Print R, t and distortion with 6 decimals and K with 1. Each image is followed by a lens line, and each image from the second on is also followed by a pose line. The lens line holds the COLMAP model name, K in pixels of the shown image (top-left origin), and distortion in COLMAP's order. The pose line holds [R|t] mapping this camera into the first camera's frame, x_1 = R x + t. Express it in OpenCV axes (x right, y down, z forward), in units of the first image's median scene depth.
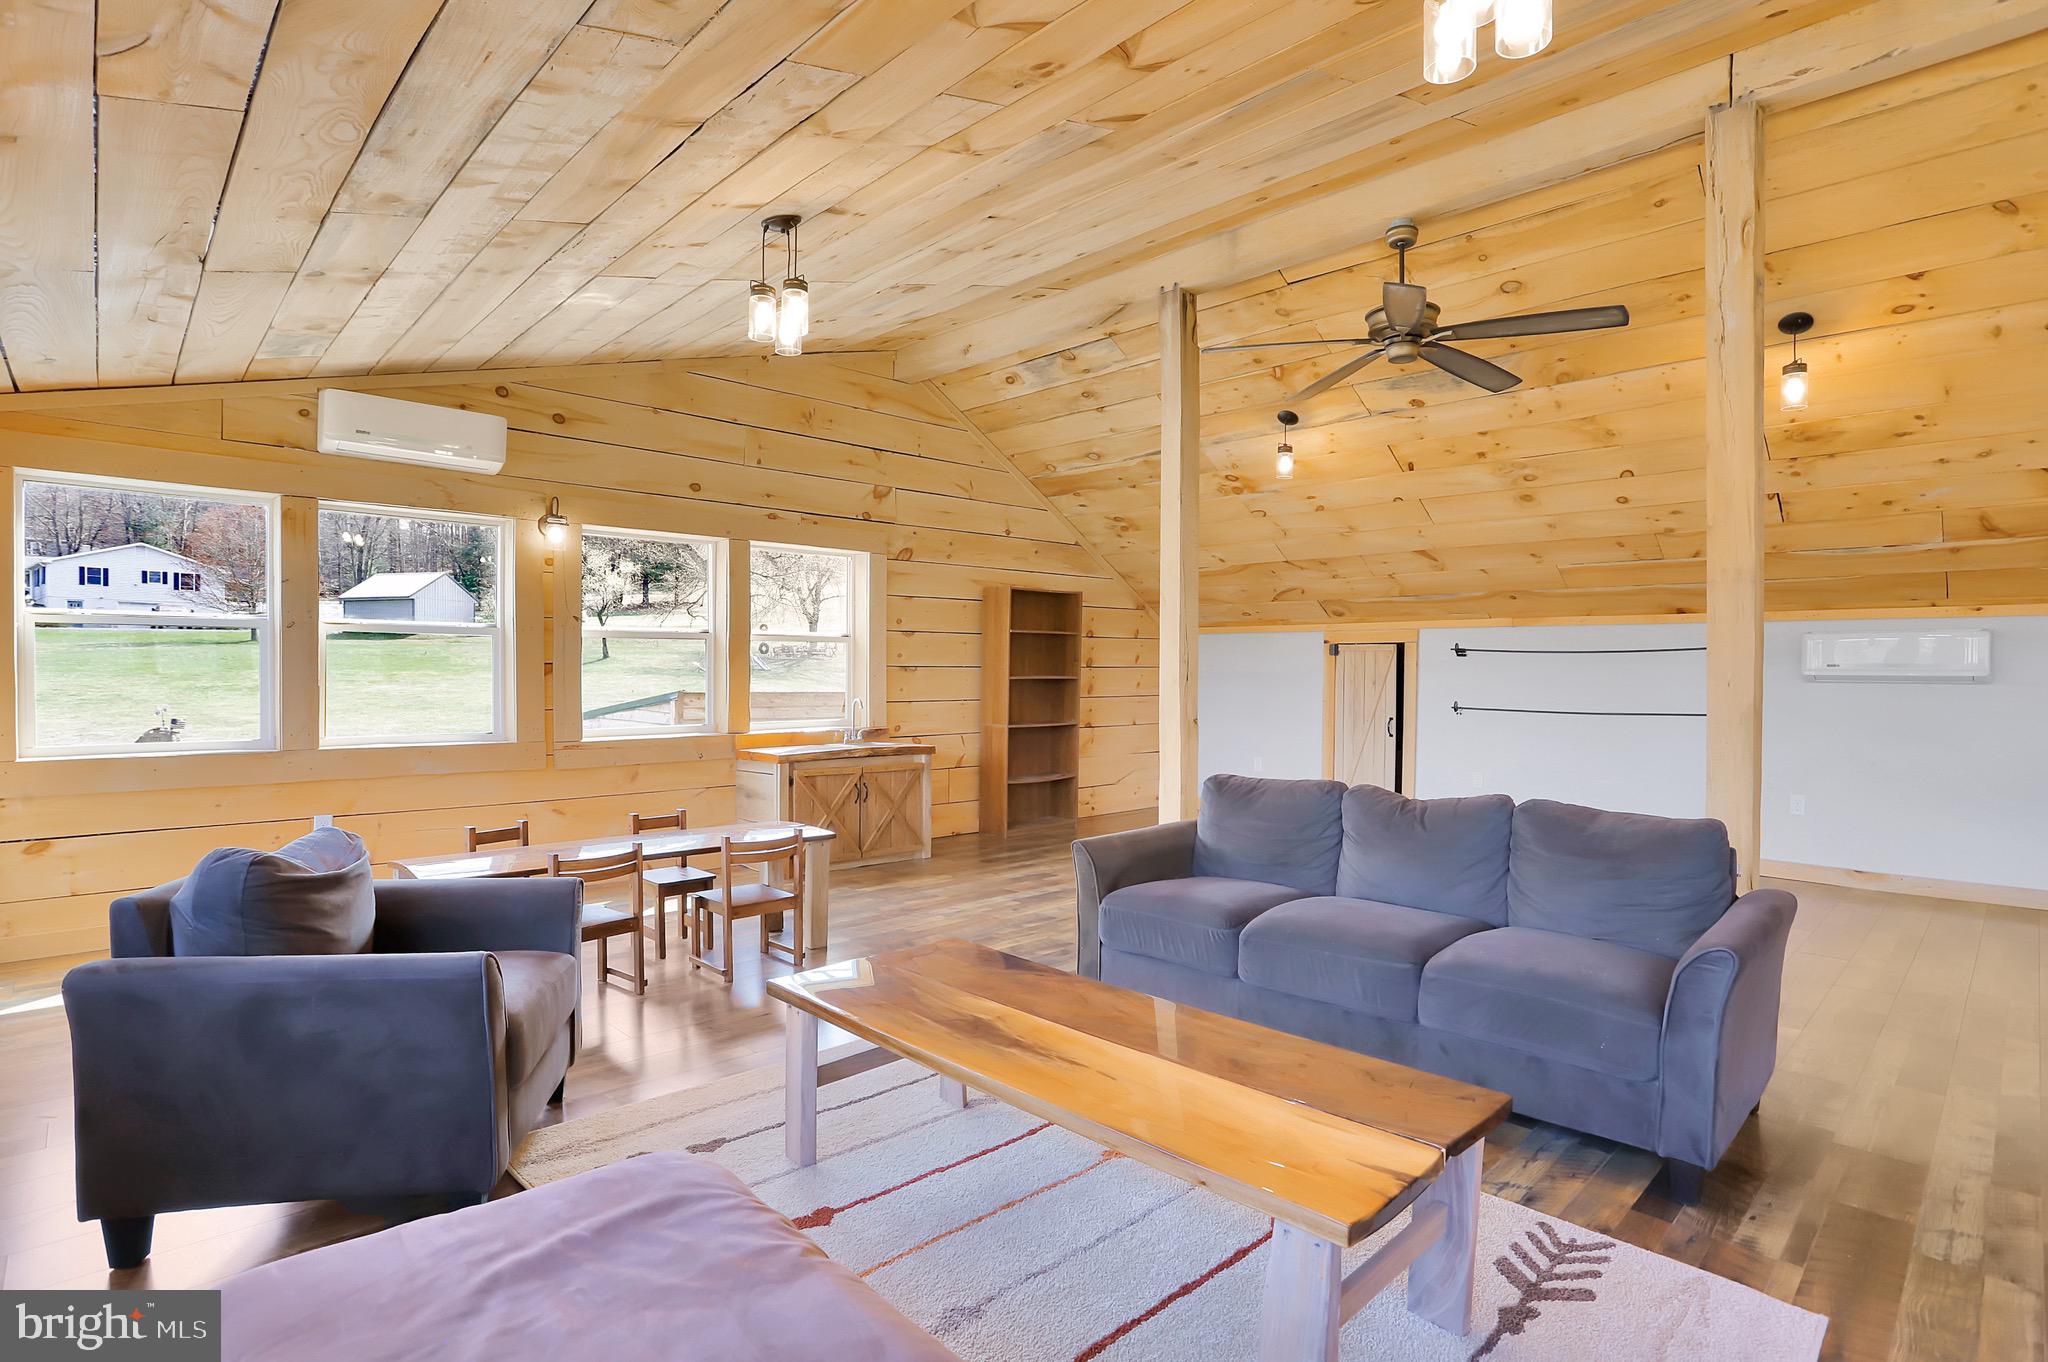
lens RADIAL K [[1016.0, 0, 1029.6], [0, 1016.0, 688.5], [0, 0, 1]] dist [-0.045366, 0.010815]
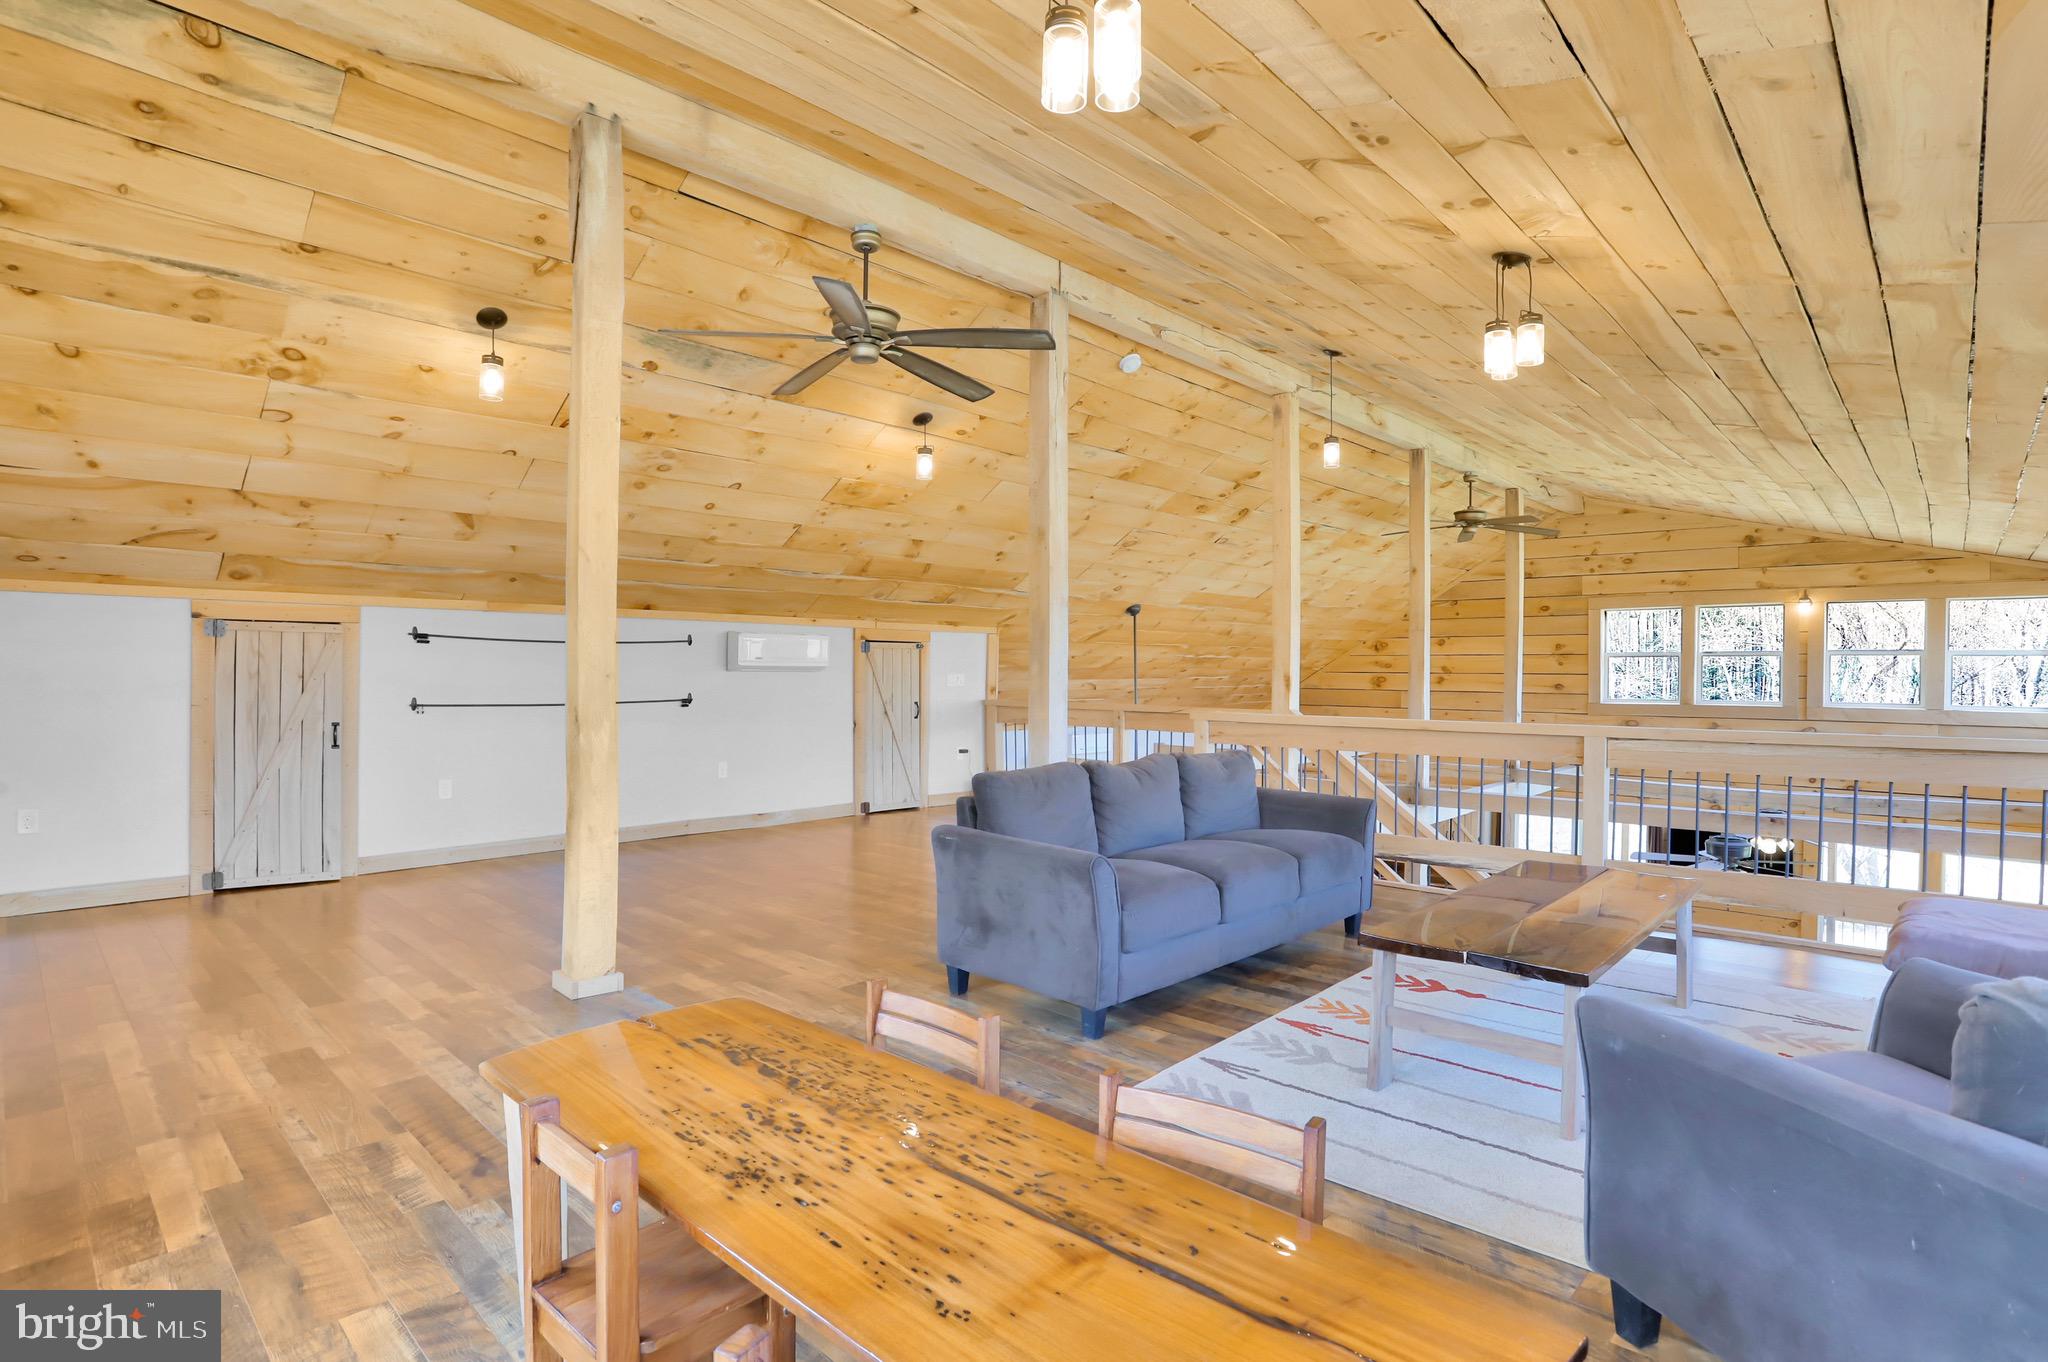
lens RADIAL K [[1016.0, 0, 1032.8], [0, 1016.0, 673.2], [0, 0, 1]] dist [-0.045366, 0.010815]
pose [[-0.043243, -0.012650, 0.998985, -0.527767], [0.008675, 0.999877, 0.013037, -0.017510], [-0.999027, 0.009230, -0.043128, 0.693934]]
